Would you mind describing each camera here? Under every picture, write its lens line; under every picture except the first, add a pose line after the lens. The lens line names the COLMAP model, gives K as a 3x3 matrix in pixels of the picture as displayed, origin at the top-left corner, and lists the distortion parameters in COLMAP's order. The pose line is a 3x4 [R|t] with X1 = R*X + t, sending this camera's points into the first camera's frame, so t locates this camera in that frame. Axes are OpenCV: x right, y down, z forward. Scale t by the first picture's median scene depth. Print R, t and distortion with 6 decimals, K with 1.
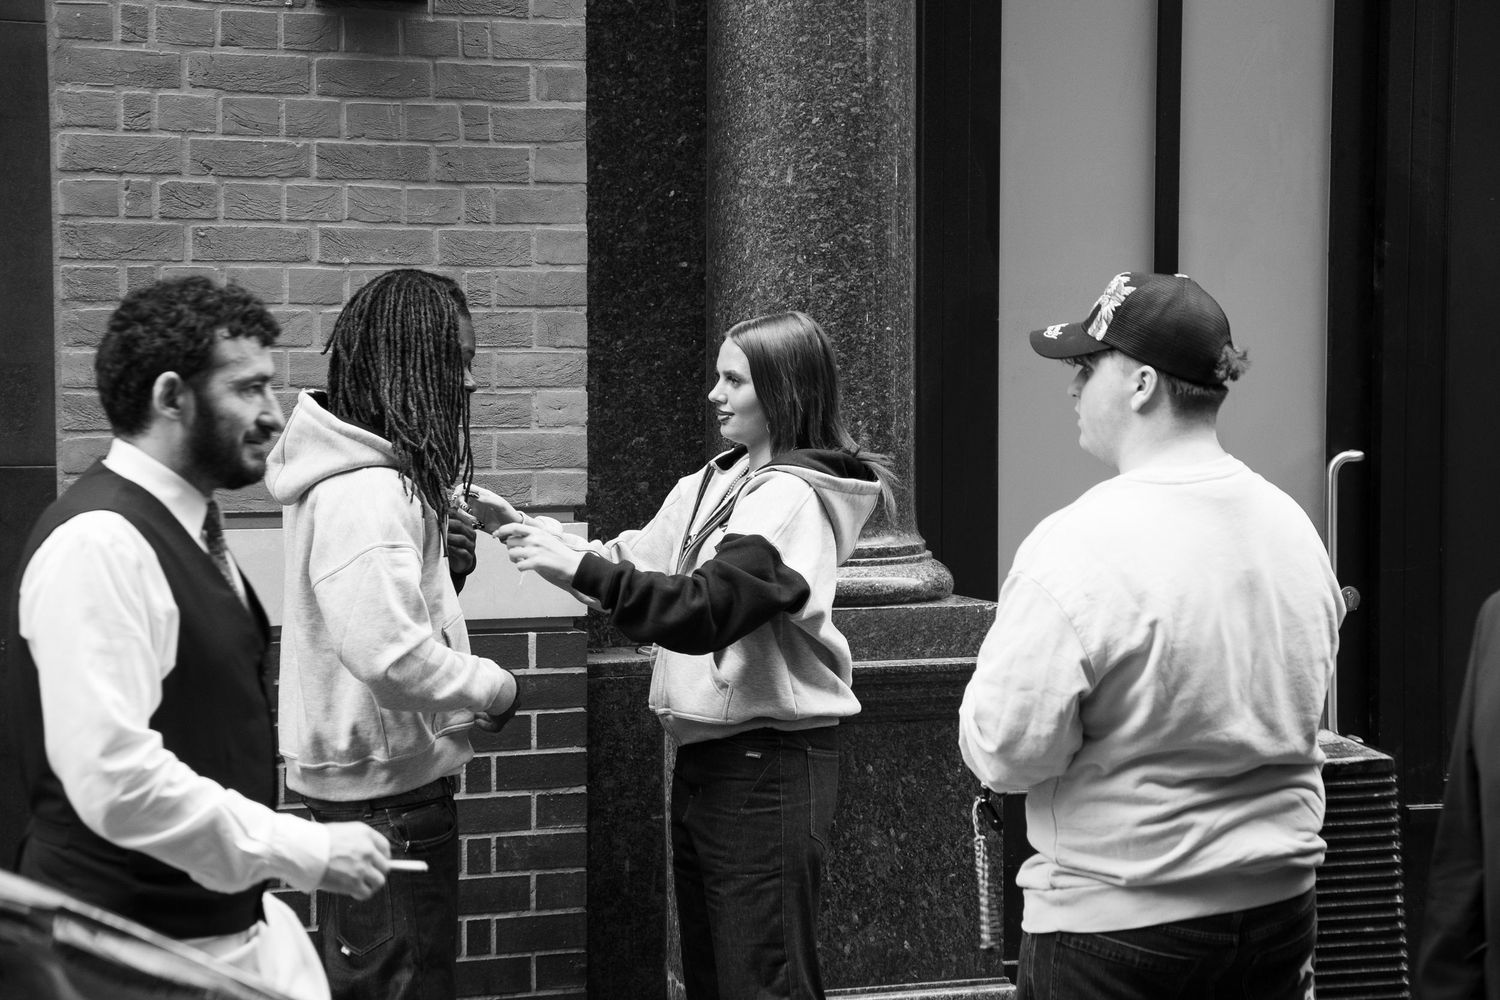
lens RADIAL K [[3544.1, 0, 753.1], [0, 3544.1, 501.7], [0, 0, 1]] dist [0.382691, 0.000000]
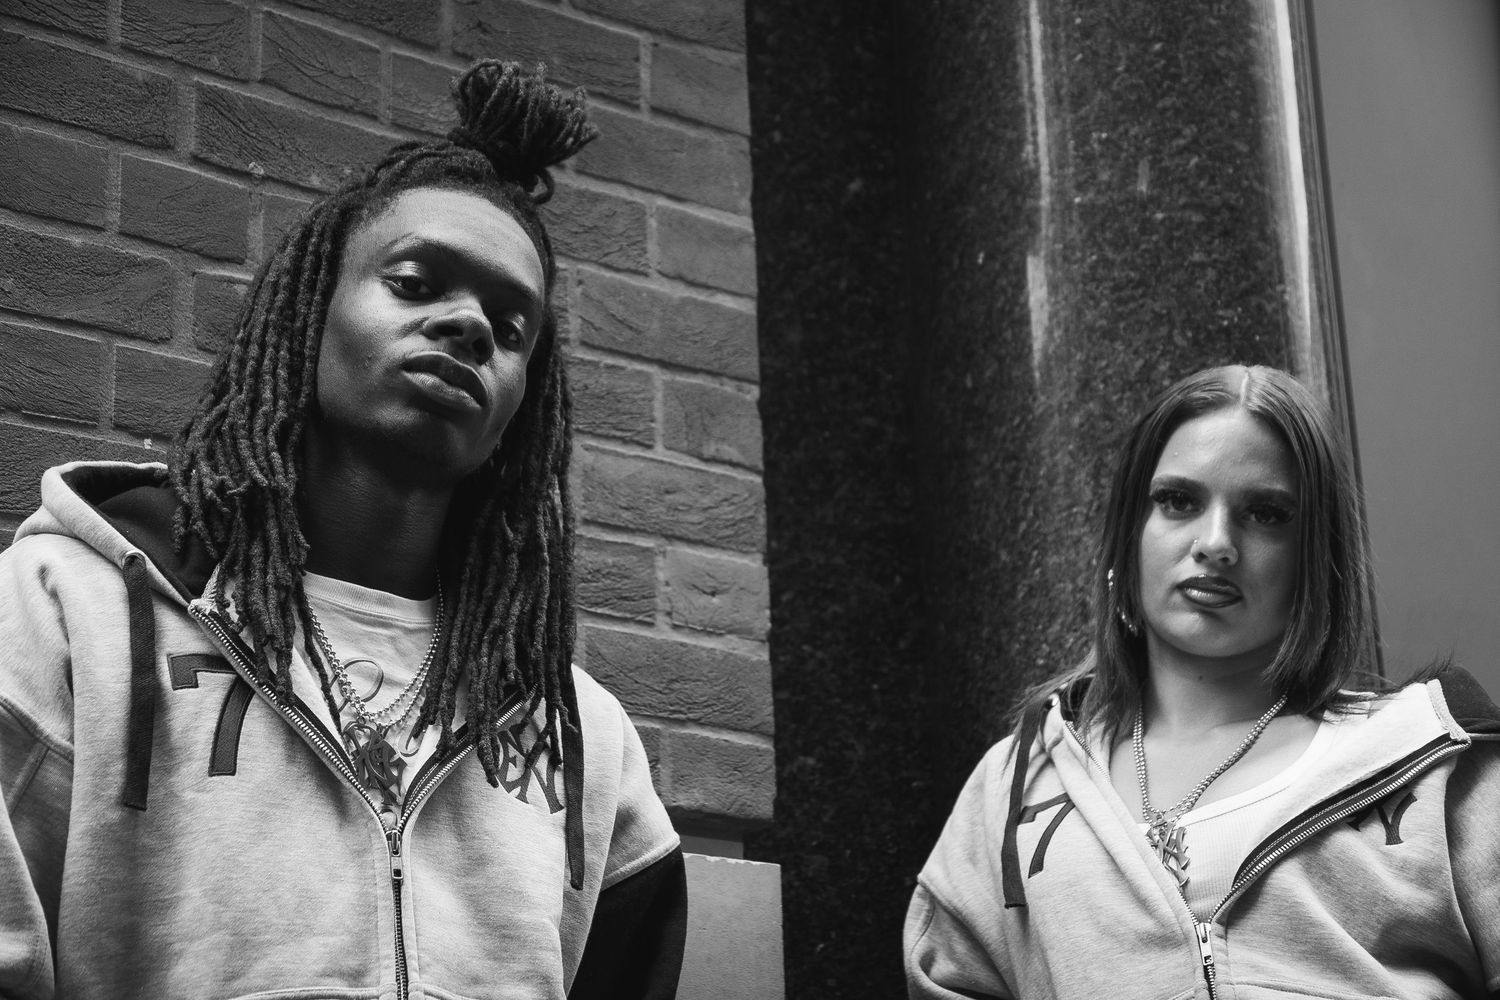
lens RADIAL K [[3009.3, 0, 752.2], [0, 3009.3, 508.5], [0, 0, 1]] dist [0.290762, 0.000000]
pose [[0.972395, 0.042084, 0.229515, -0.134465], [0.049972, 0.923223, -0.381001, 0.103774], [-0.227928, 0.381953, 0.895634, 0.670134]]
